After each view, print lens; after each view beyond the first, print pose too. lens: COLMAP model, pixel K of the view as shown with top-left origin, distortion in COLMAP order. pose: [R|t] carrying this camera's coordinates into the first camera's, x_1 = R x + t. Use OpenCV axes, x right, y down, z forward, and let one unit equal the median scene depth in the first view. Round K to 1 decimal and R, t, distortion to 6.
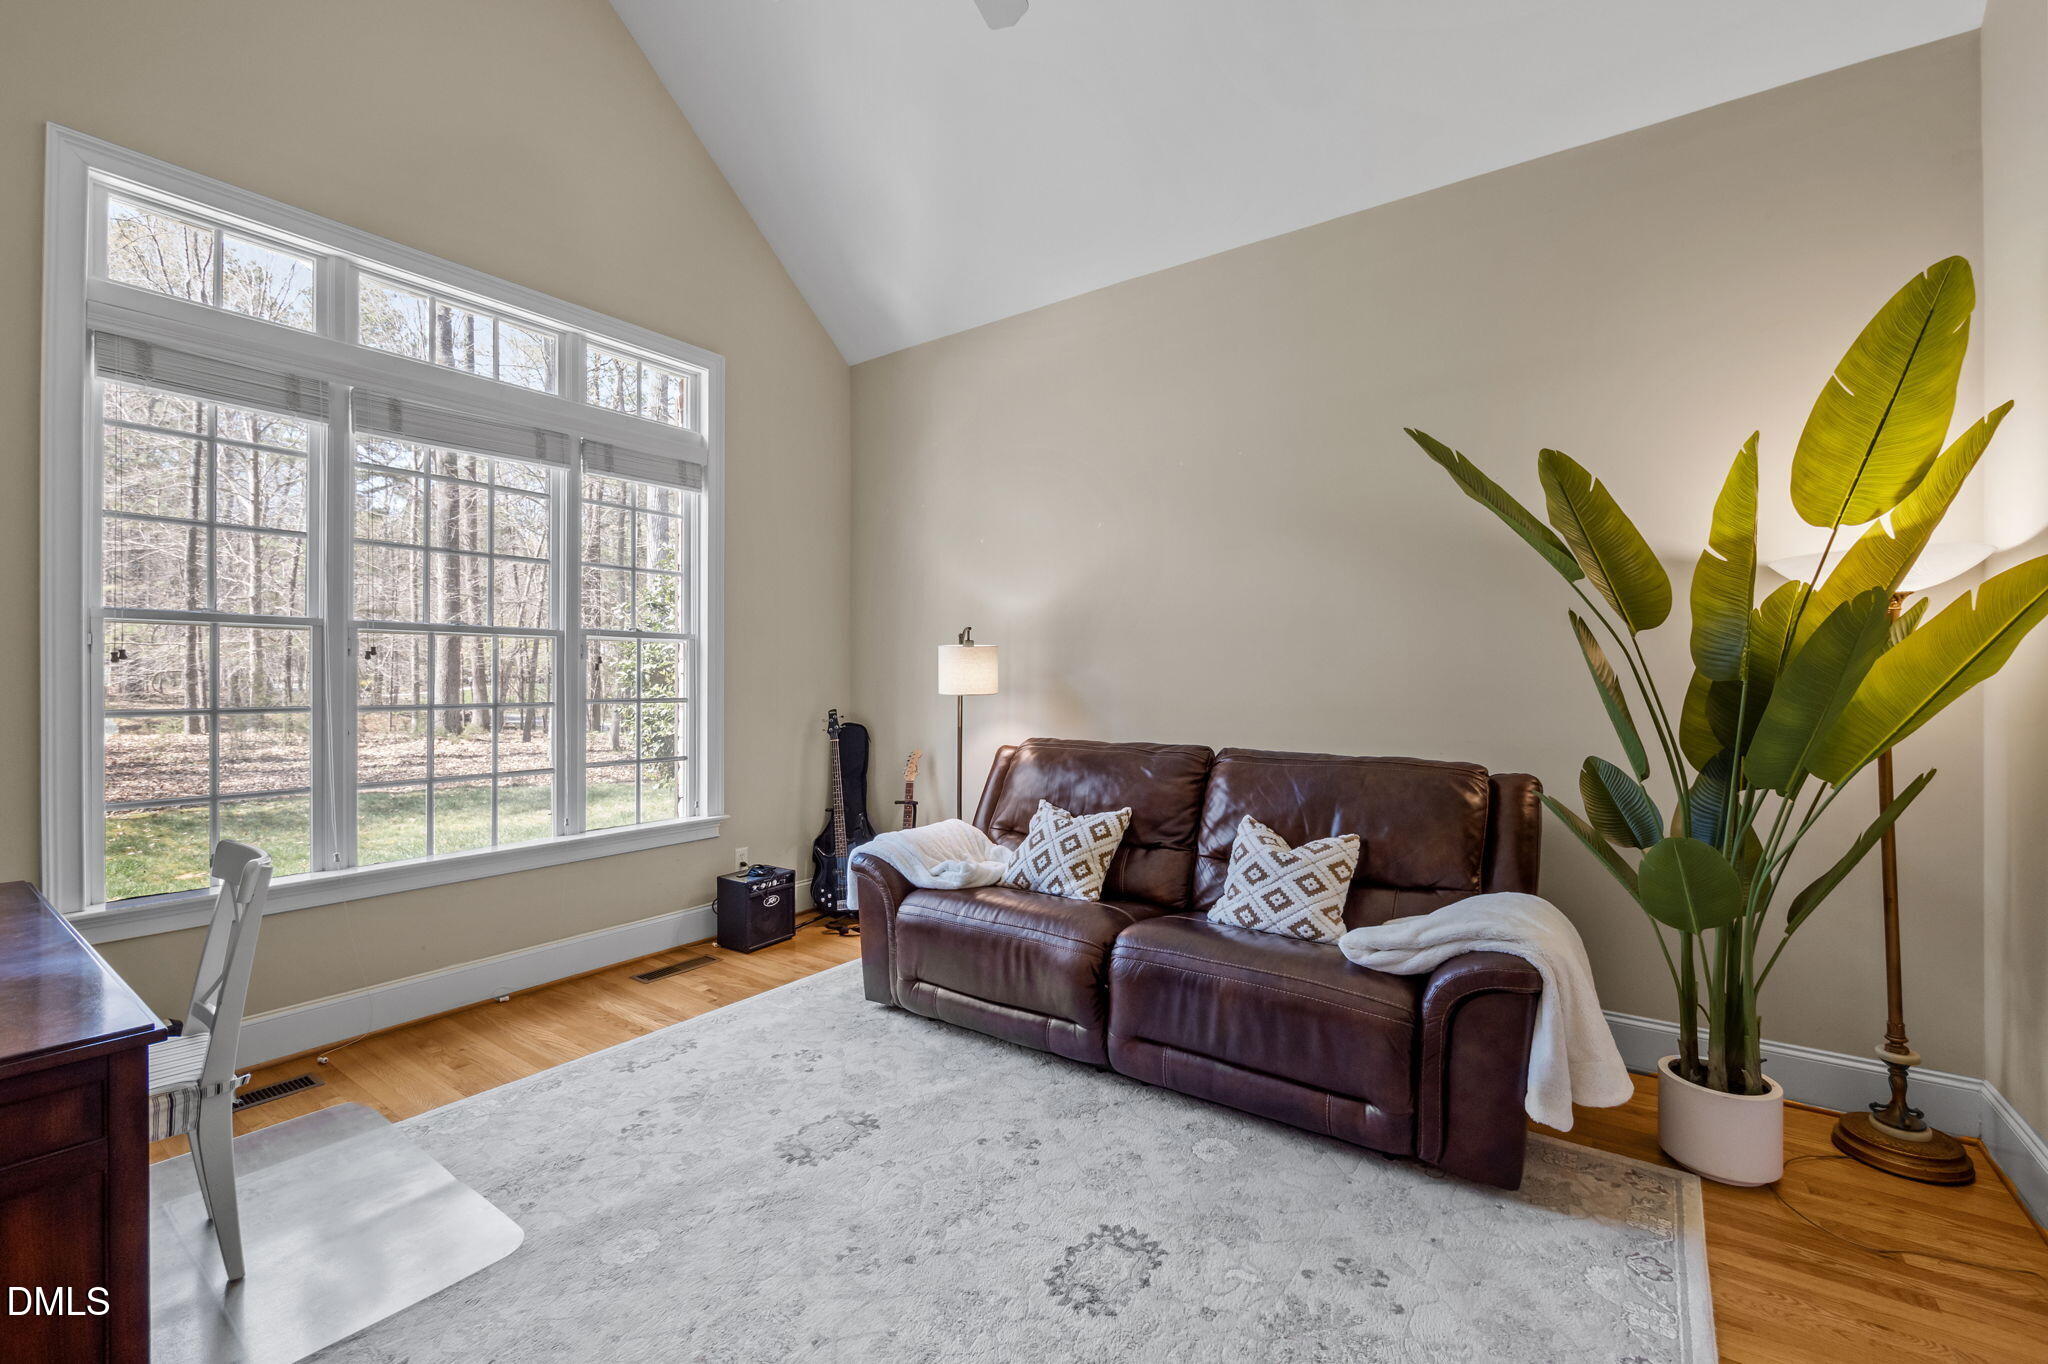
lens RADIAL K [[882.3, 0, 1019.4], [0, 882.3, 675.9], [0, 0, 1]] dist [-0.000116, 0.000032]
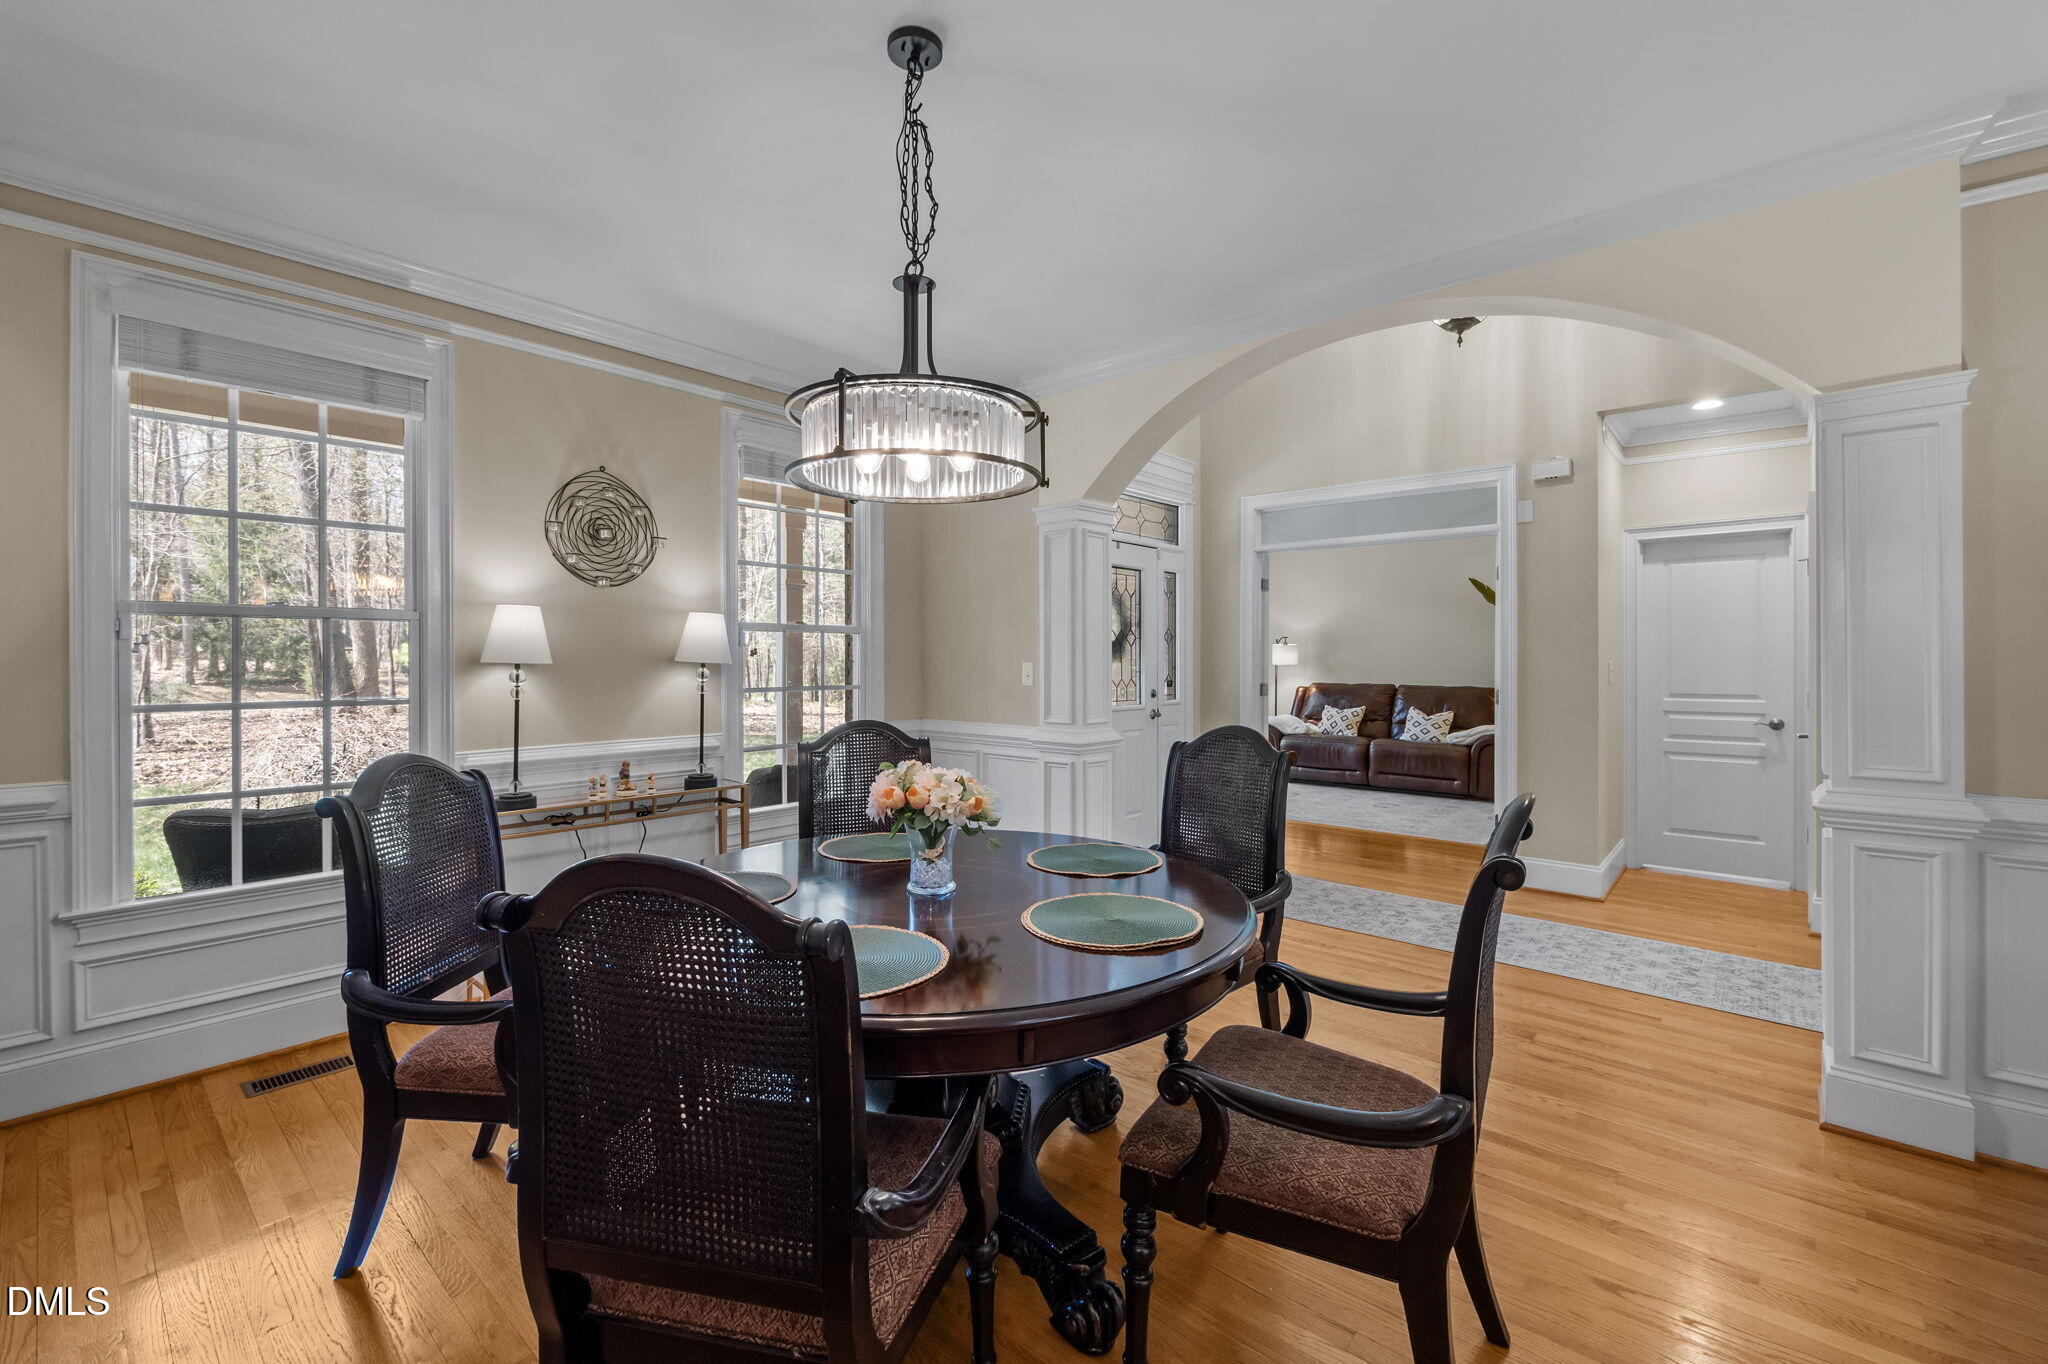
lens RADIAL K [[882.3, 0, 1019.4], [0, 882.3, 675.9], [0, 0, 1]] dist [-0.000116, 0.000032]
pose [[0.995100, -0.001189, -0.098867, -0.639492], [0.003013, 0.999828, 0.018297, 0.004439], [0.098828, -0.018505, 0.994932, -1.730072]]
